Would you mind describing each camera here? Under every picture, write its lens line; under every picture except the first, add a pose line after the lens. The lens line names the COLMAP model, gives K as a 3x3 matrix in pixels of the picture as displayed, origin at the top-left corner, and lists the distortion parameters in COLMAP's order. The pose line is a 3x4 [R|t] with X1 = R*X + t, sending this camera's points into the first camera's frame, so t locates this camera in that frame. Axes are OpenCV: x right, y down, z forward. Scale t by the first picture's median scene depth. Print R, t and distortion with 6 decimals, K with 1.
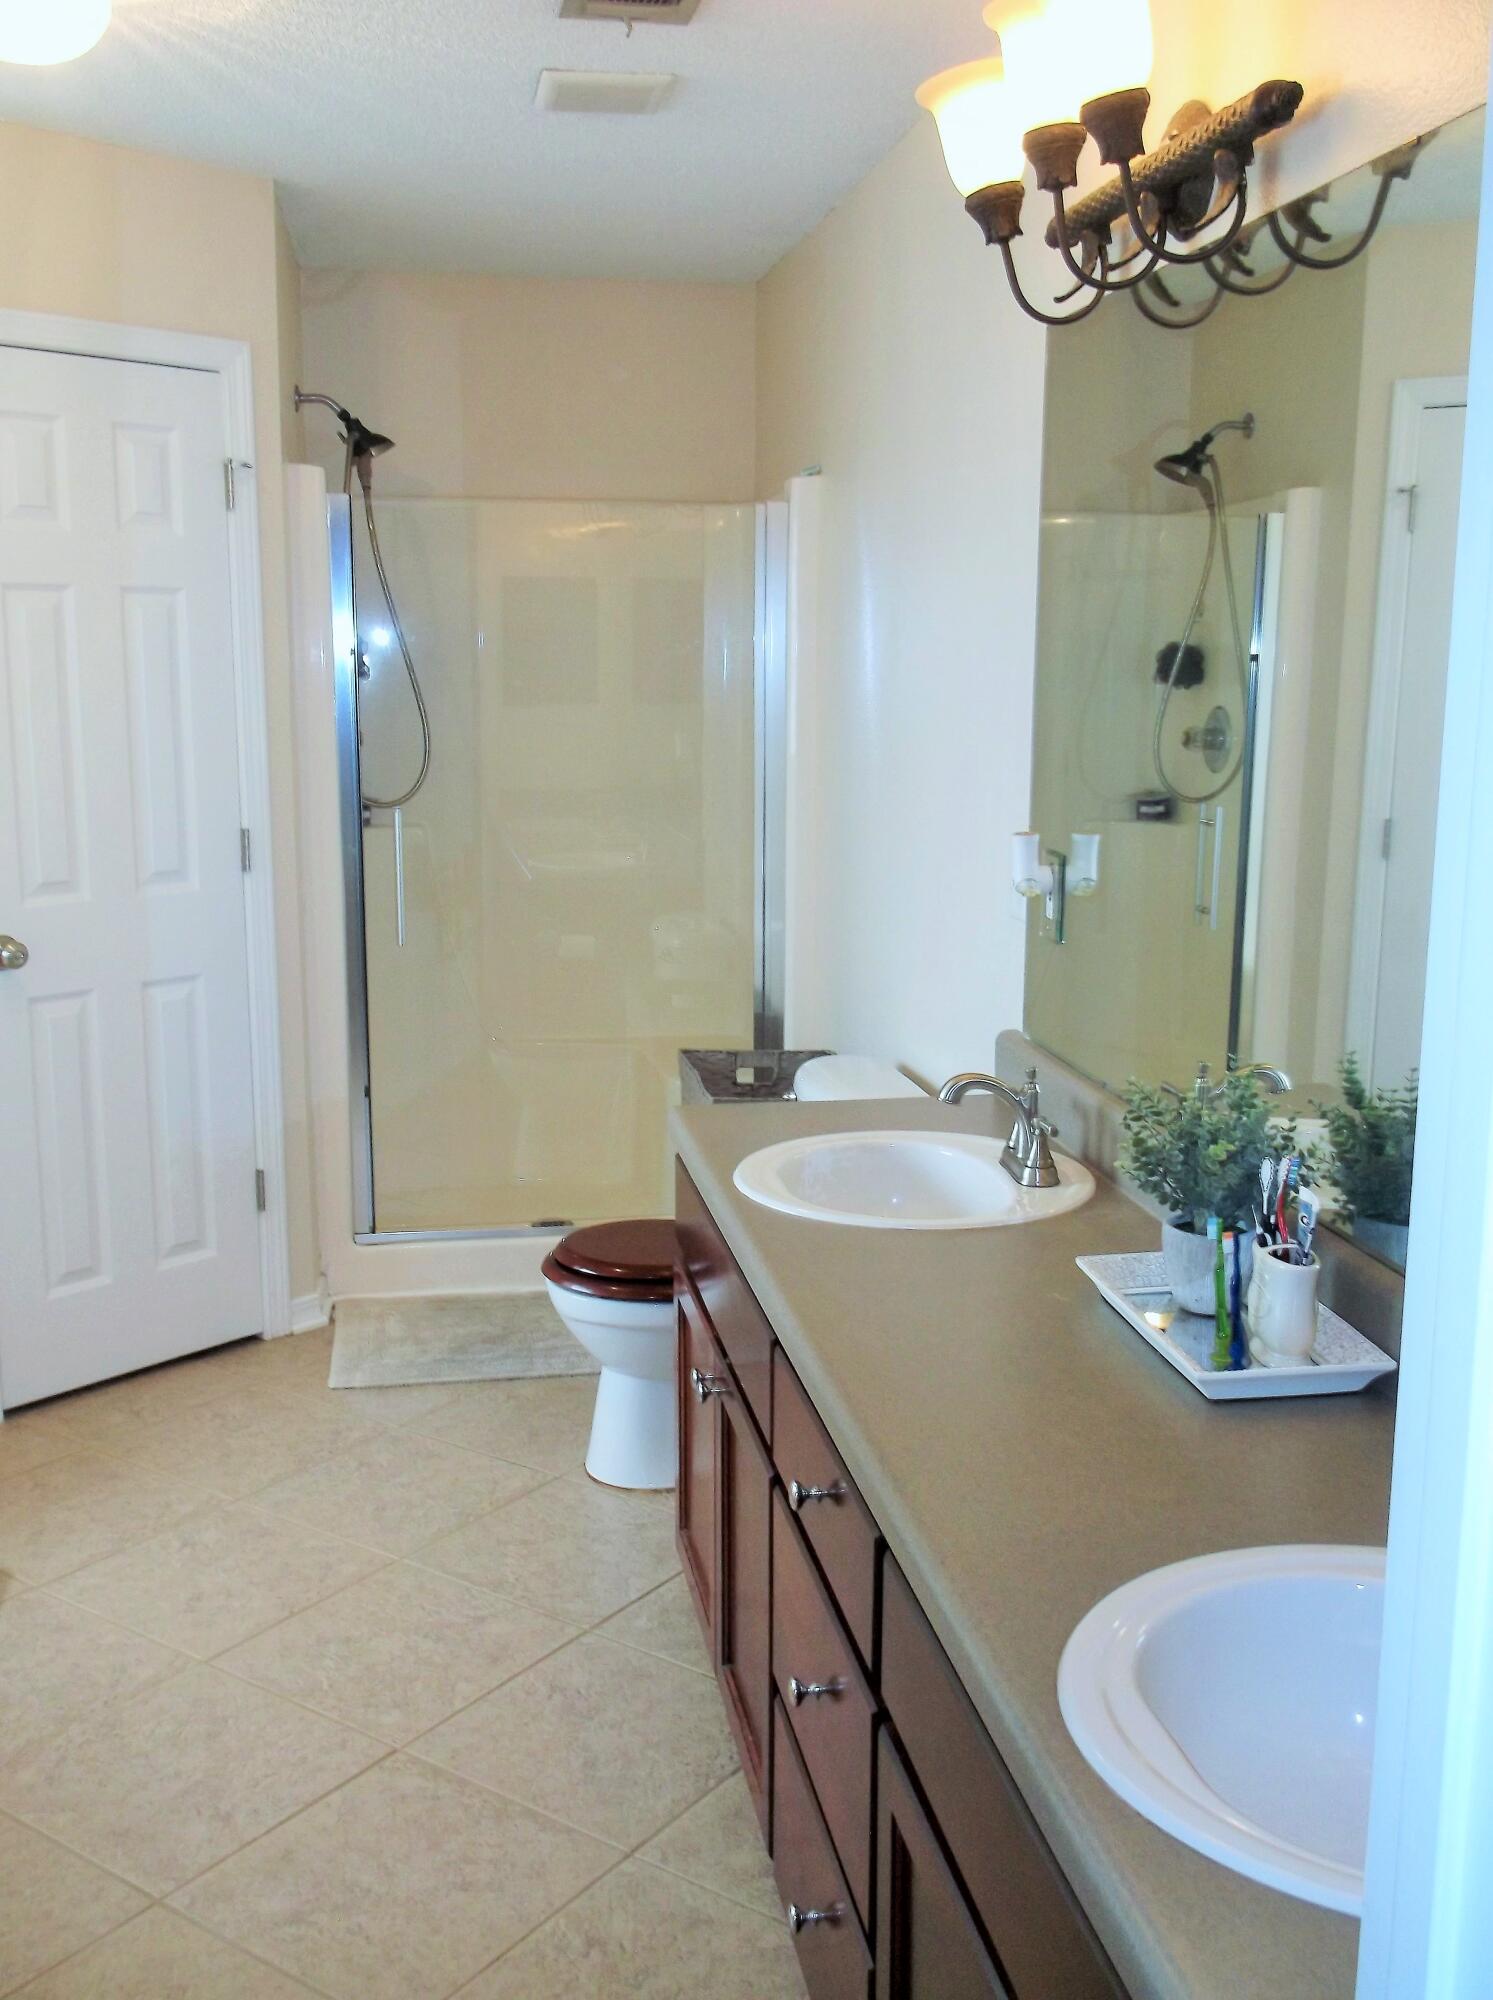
lens RADIAL K [[1965.7, 0, 740.6], [0, 1965.7, 1012.4], [0, 0, 1]] dist [0.017193, -0.013972]
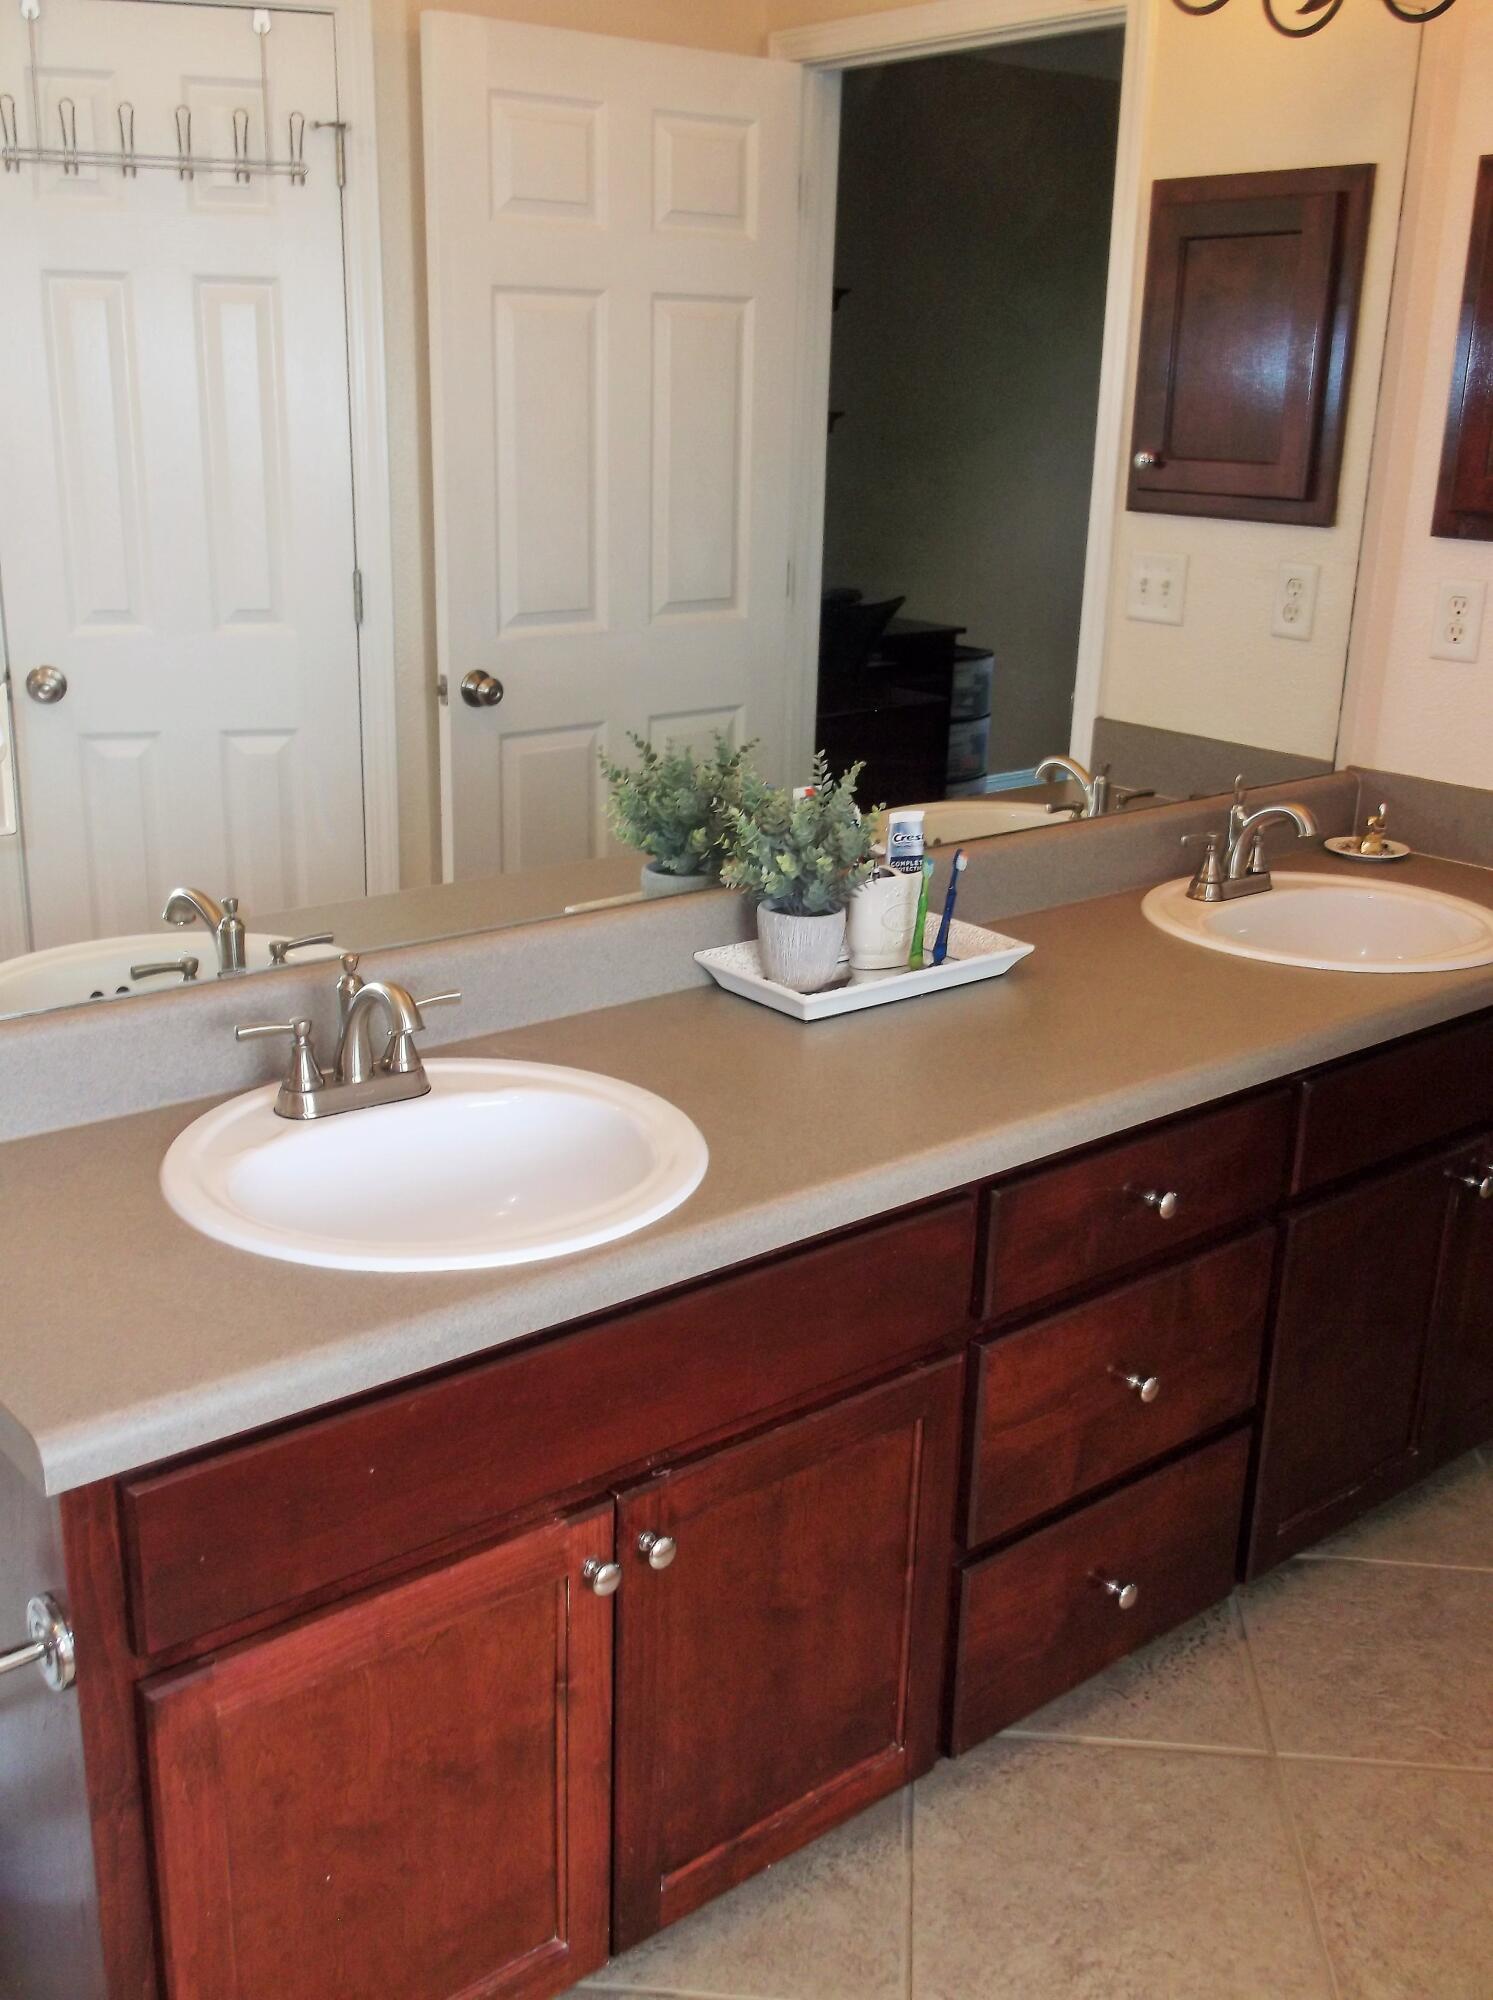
lens RADIAL K [[1965.7, 0, 740.6], [0, 1965.7, 1012.4], [0, 0, 1]] dist [0.017193, -0.013972]
pose [[-0.500343, -0.282927, 0.818296, -0.501377], [0.137128, 0.907281, 0.397540, -0.212218], [-0.854899, 0.311117, -0.415154, 1.180205]]
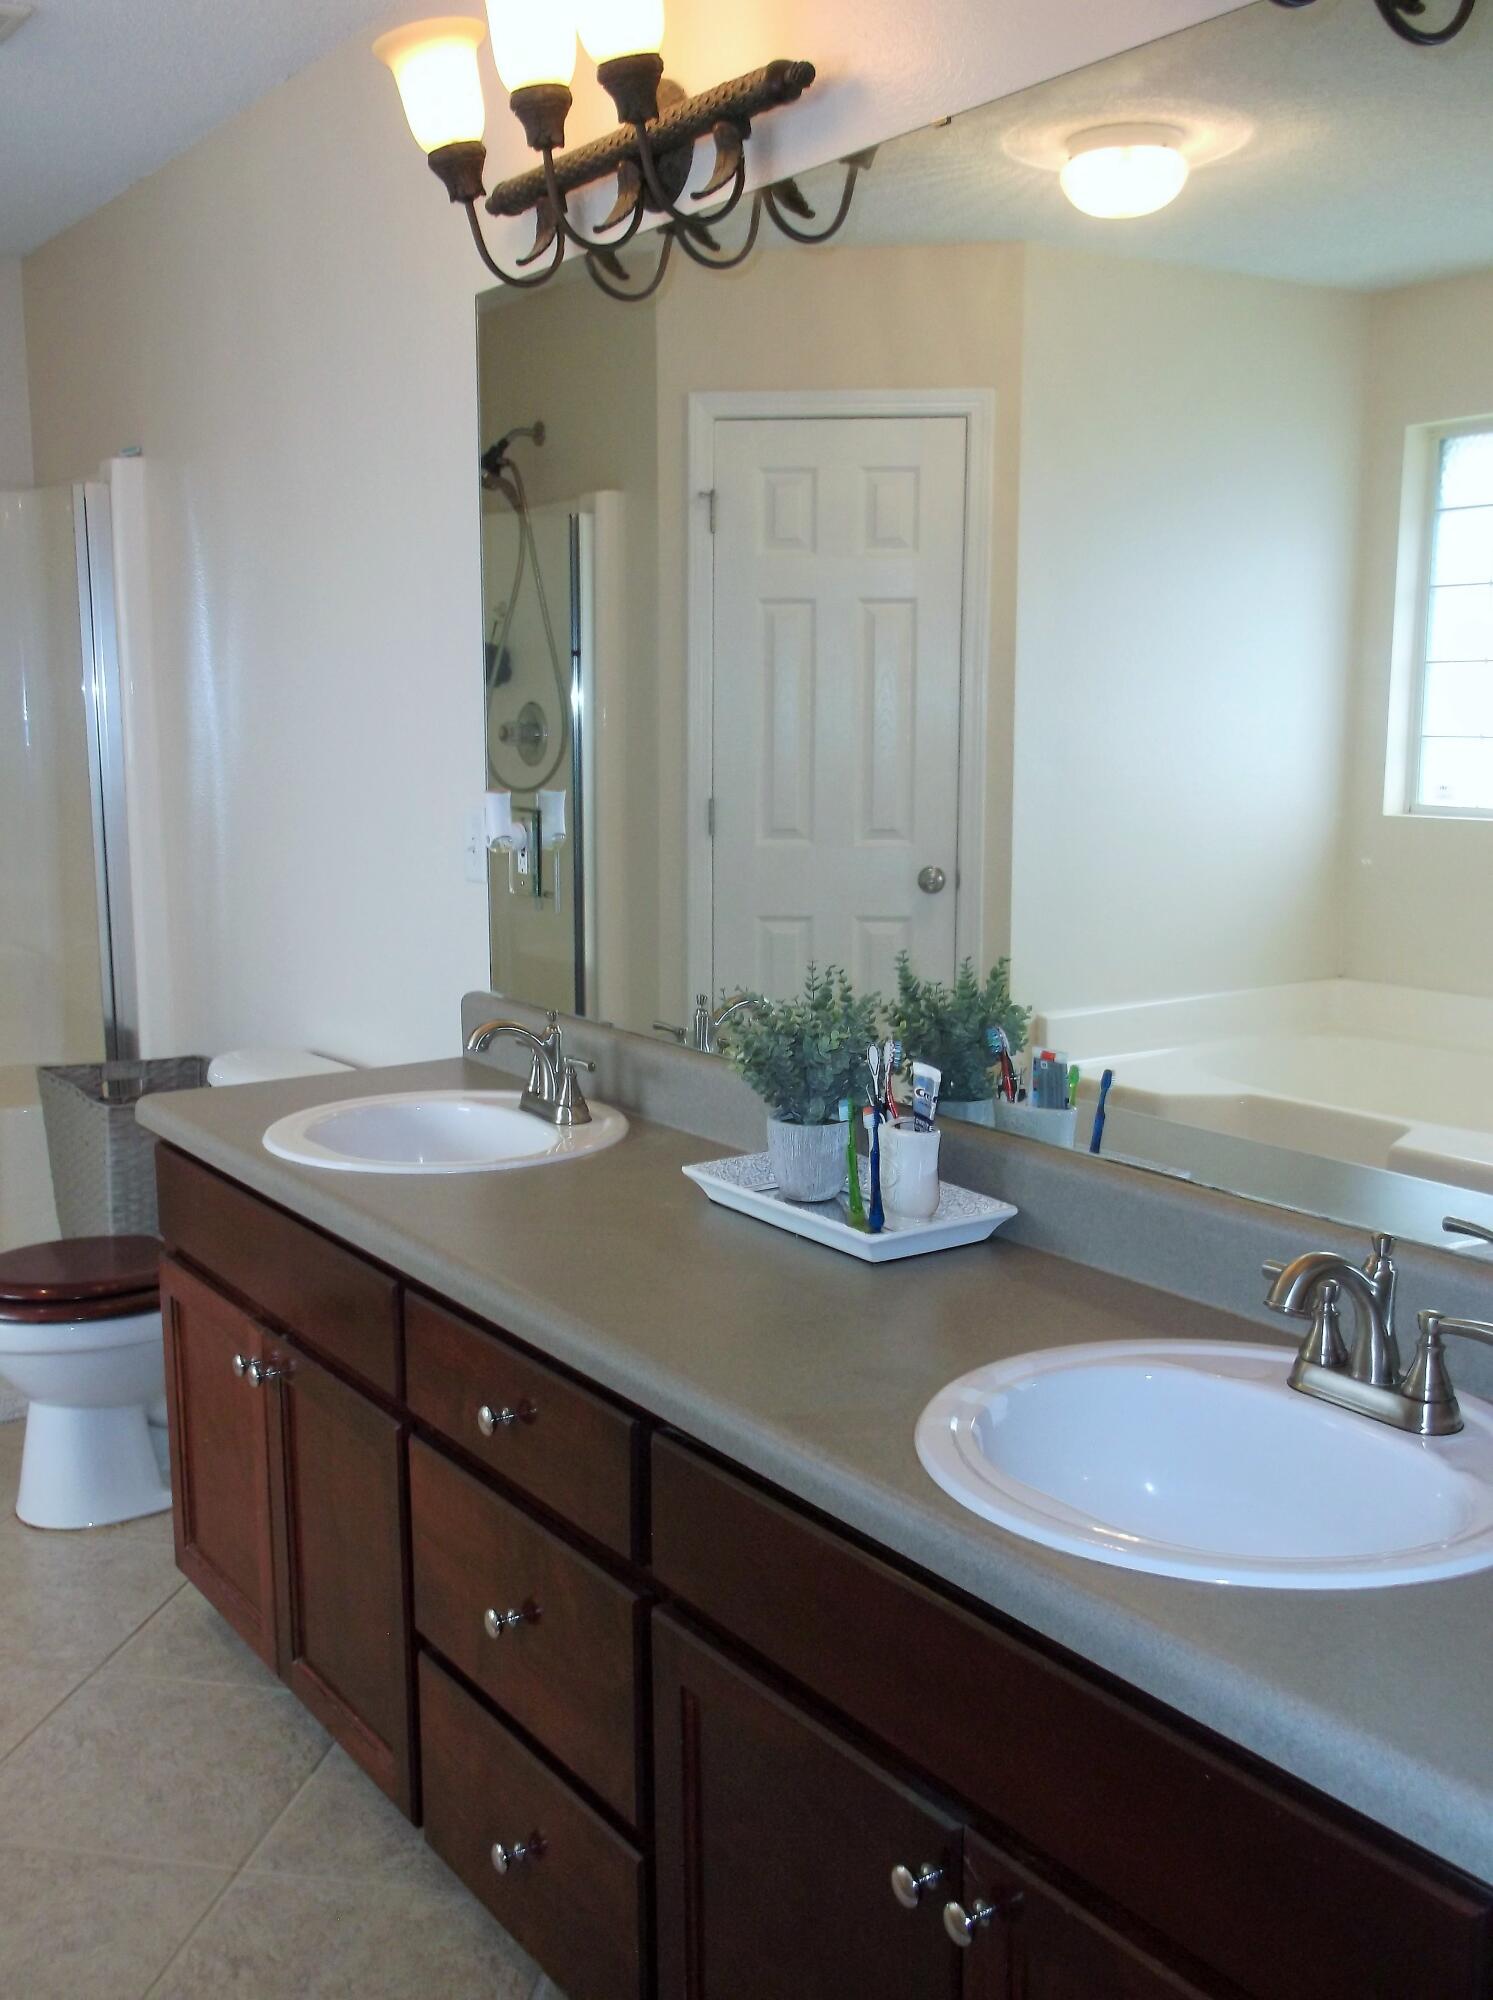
lens RADIAL K [[1965.7, 0, 740.6], [0, 1965.7, 1012.4], [0, 0, 1]] dist [0.017193, -0.013972]
pose [[0.908663, -0.072814, 0.411132, -0.184734], [0.082102, 0.996612, -0.004952, 0.042414], [-0.409379, 0.038255, 0.911562, 0.030718]]
